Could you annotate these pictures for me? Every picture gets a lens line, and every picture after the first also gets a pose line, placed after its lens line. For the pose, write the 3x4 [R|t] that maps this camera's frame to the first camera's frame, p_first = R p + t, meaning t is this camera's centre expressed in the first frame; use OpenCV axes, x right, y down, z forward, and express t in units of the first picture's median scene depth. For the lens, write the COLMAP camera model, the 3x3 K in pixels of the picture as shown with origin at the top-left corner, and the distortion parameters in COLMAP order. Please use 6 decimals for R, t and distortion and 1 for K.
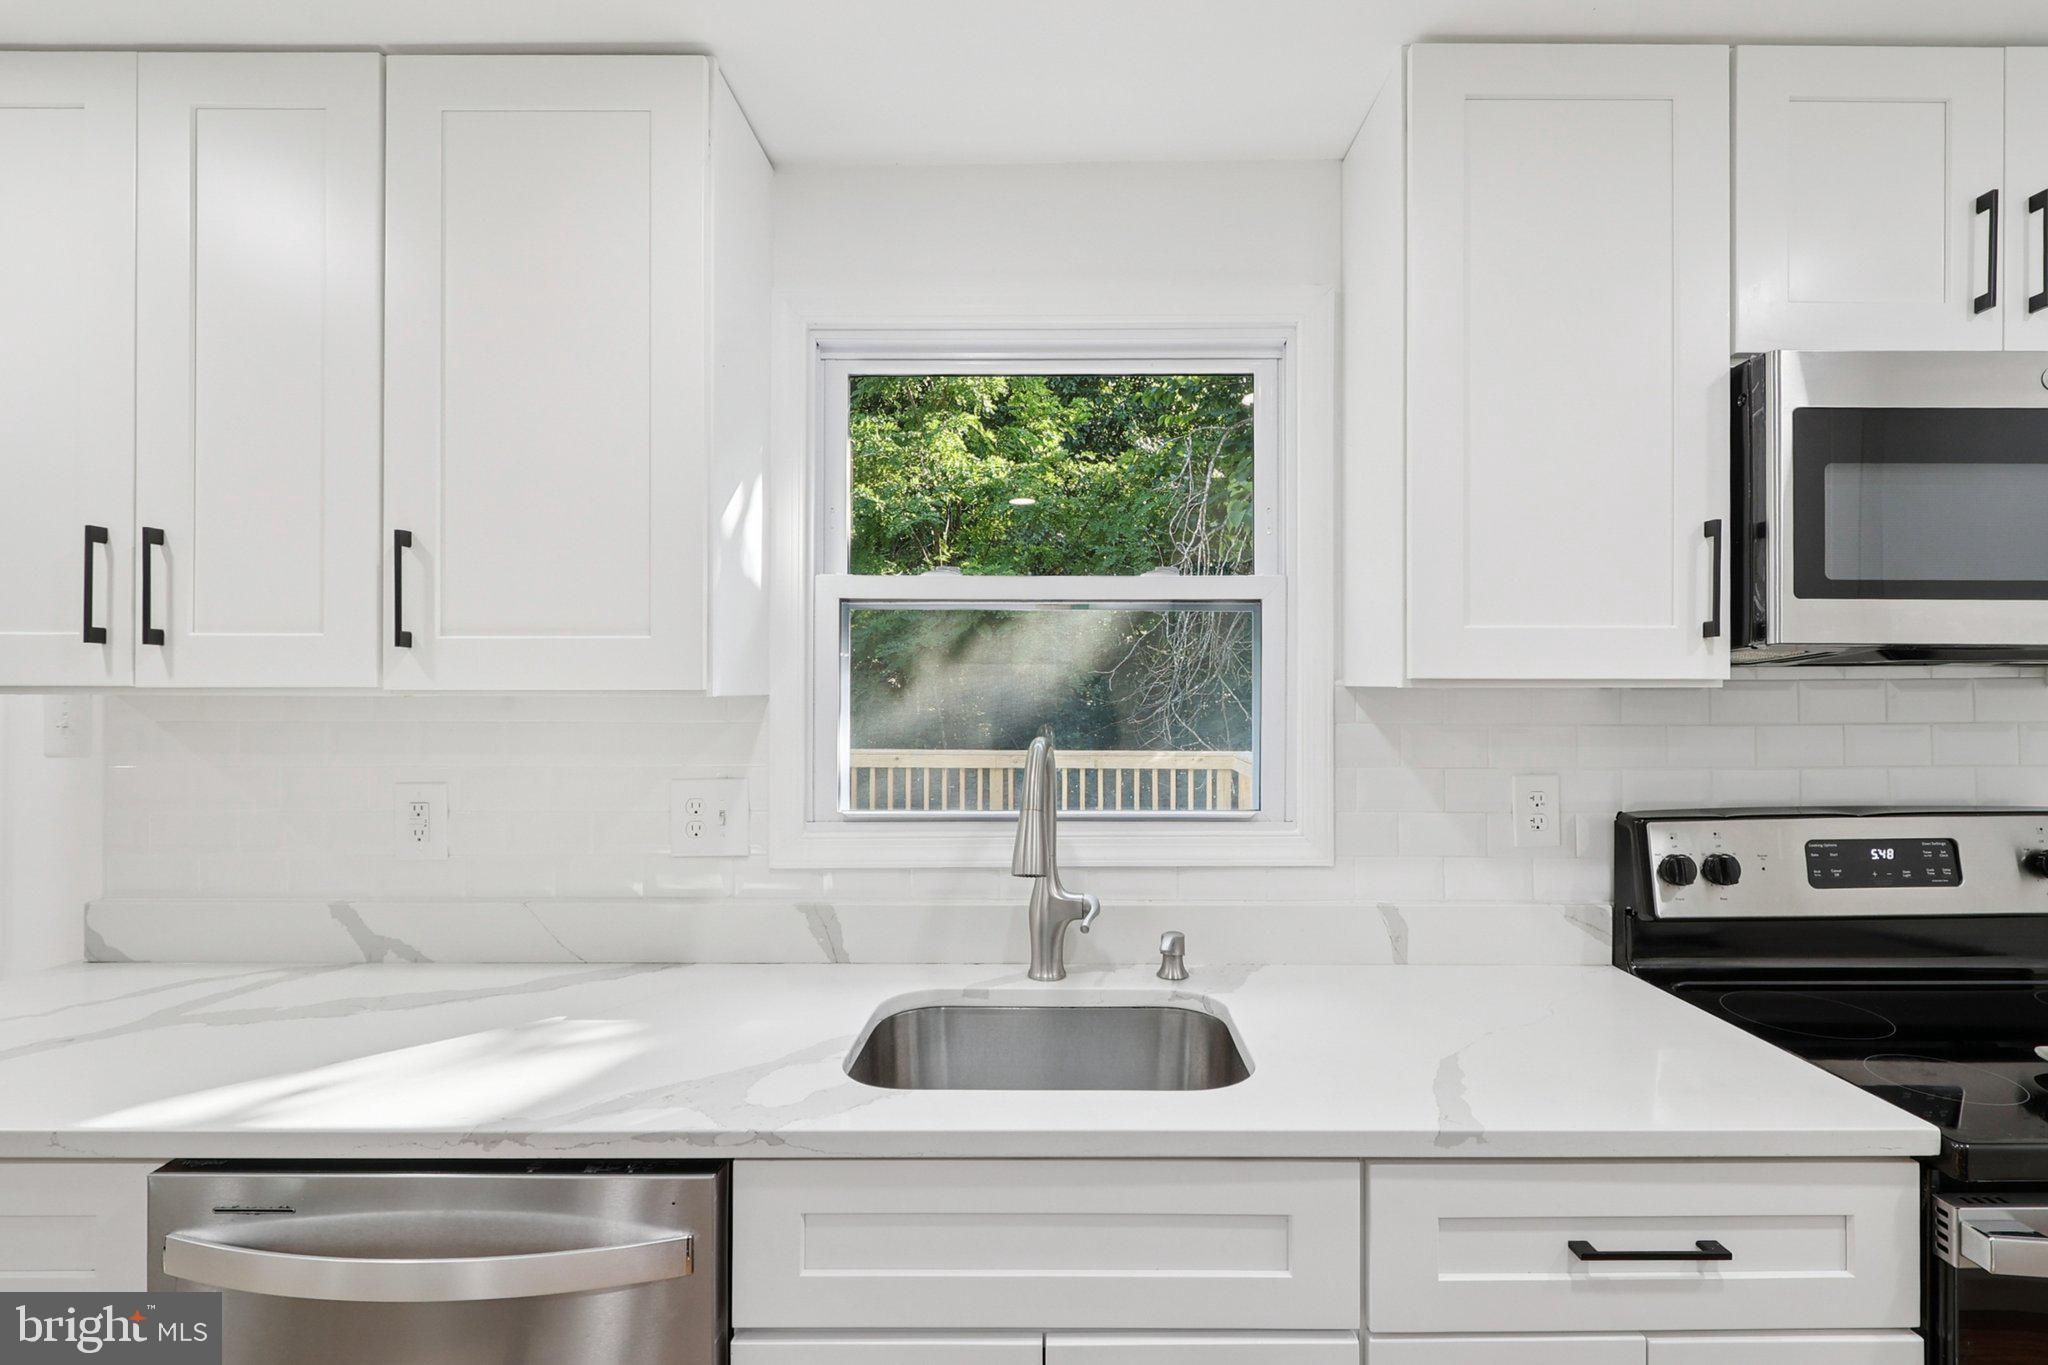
lens RADIAL K [[968.6, 0, 1084.3], [0, 968.6, 670.5], [0, 0, 1]] dist [0.001260, -0.000442]
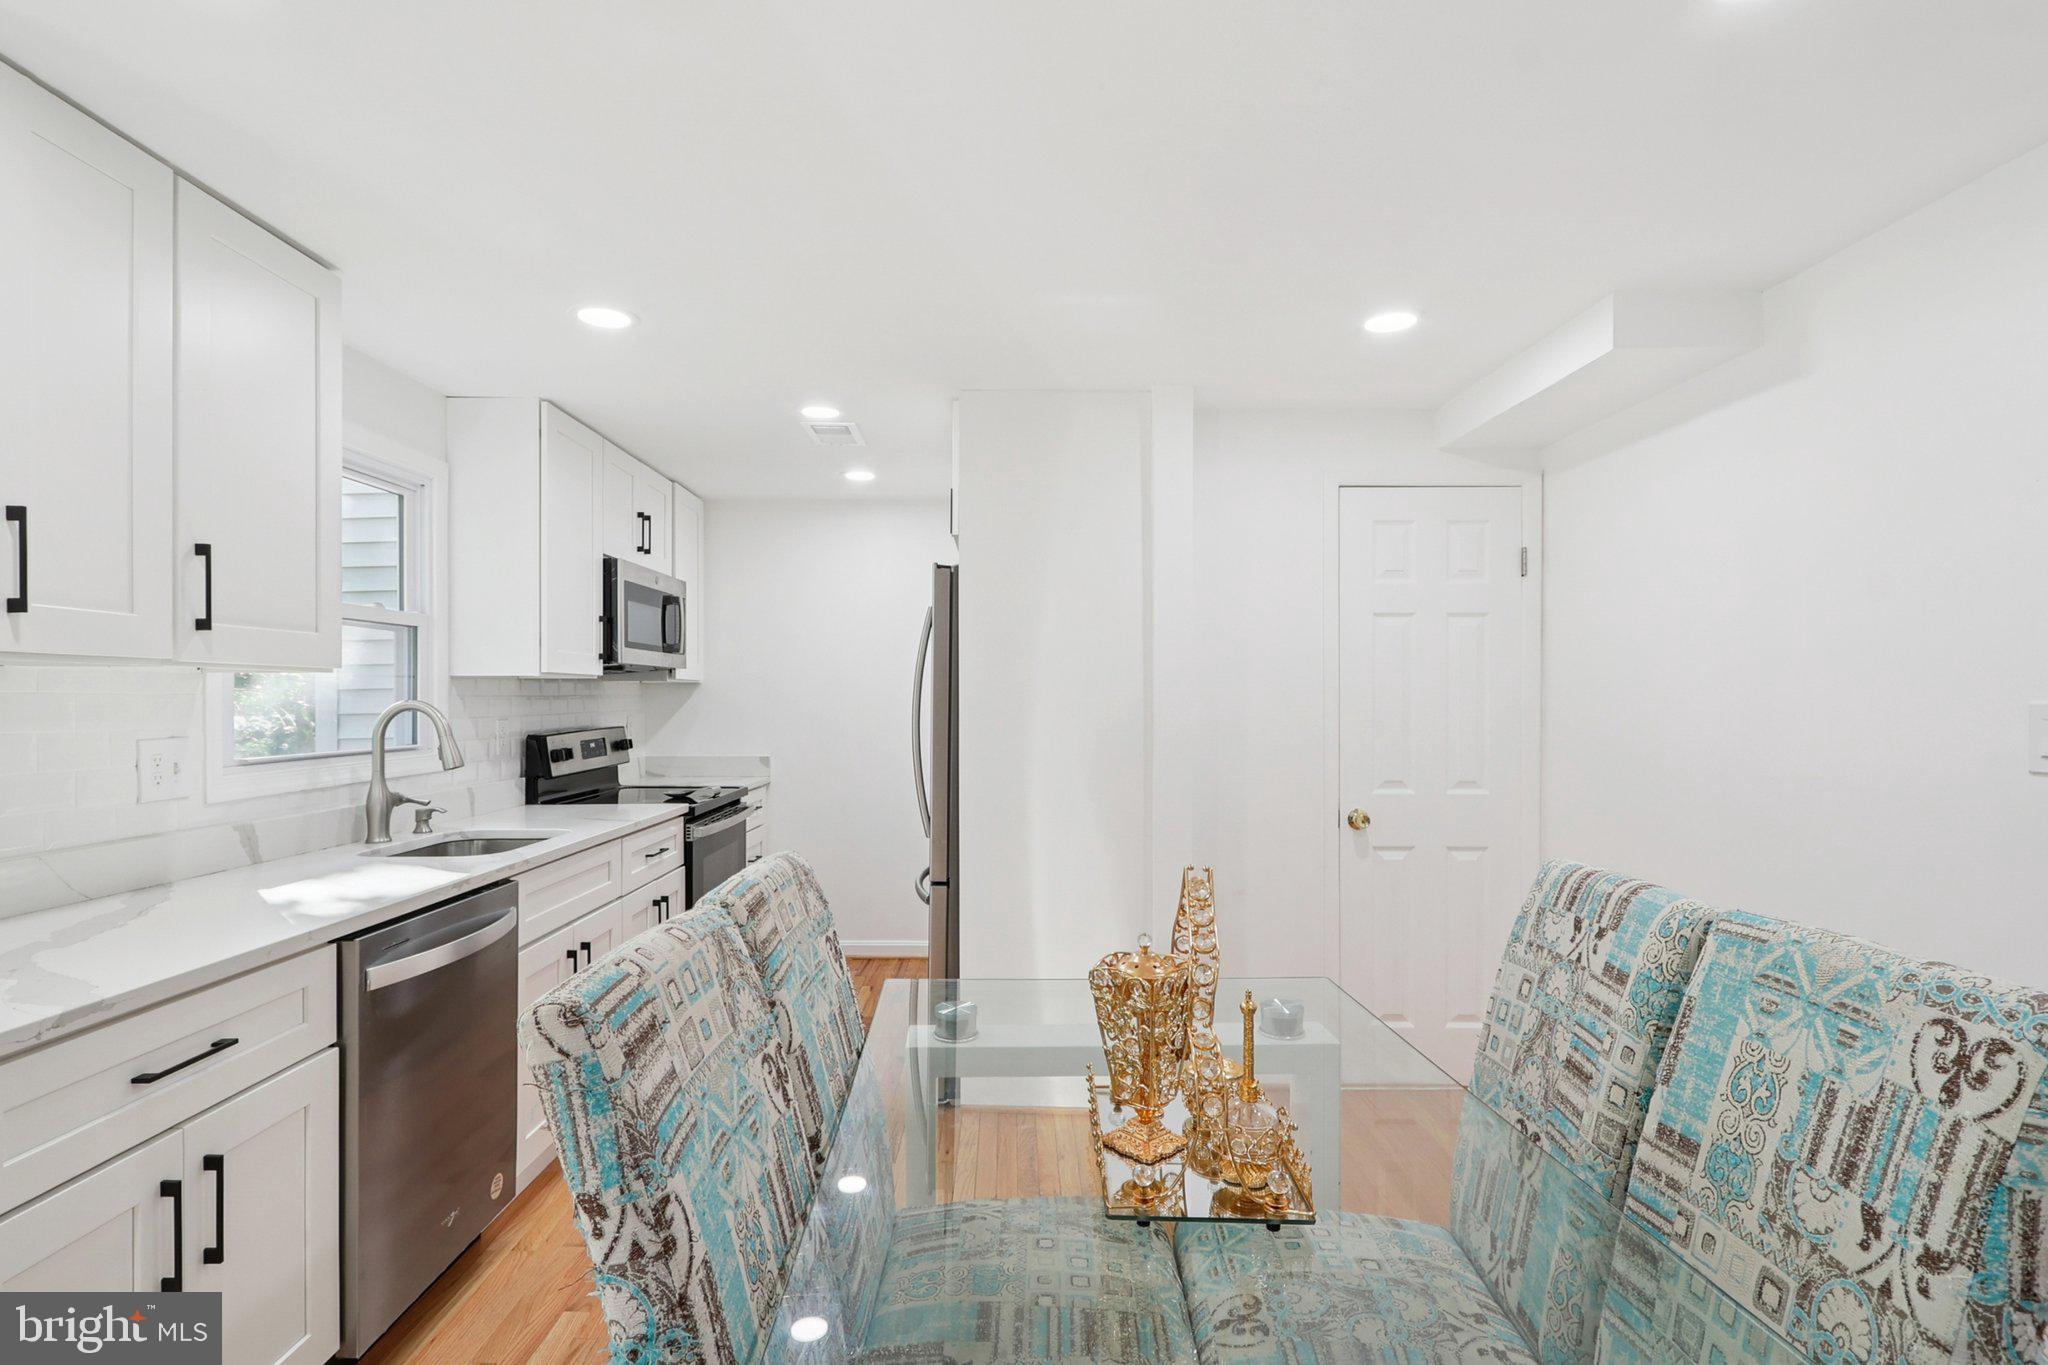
lens RADIAL K [[968.6, 0, 1020.3], [0, 968.6, 692.6], [0, 0, 1]] dist [0.001260, -0.000442]
pose [[-0.016700, 0.004020, 0.999852, -1.796910], [-0.014516, 0.999886, -0.004263, 0.045569], [-0.999755, -0.014585, -0.016640, -0.094123]]
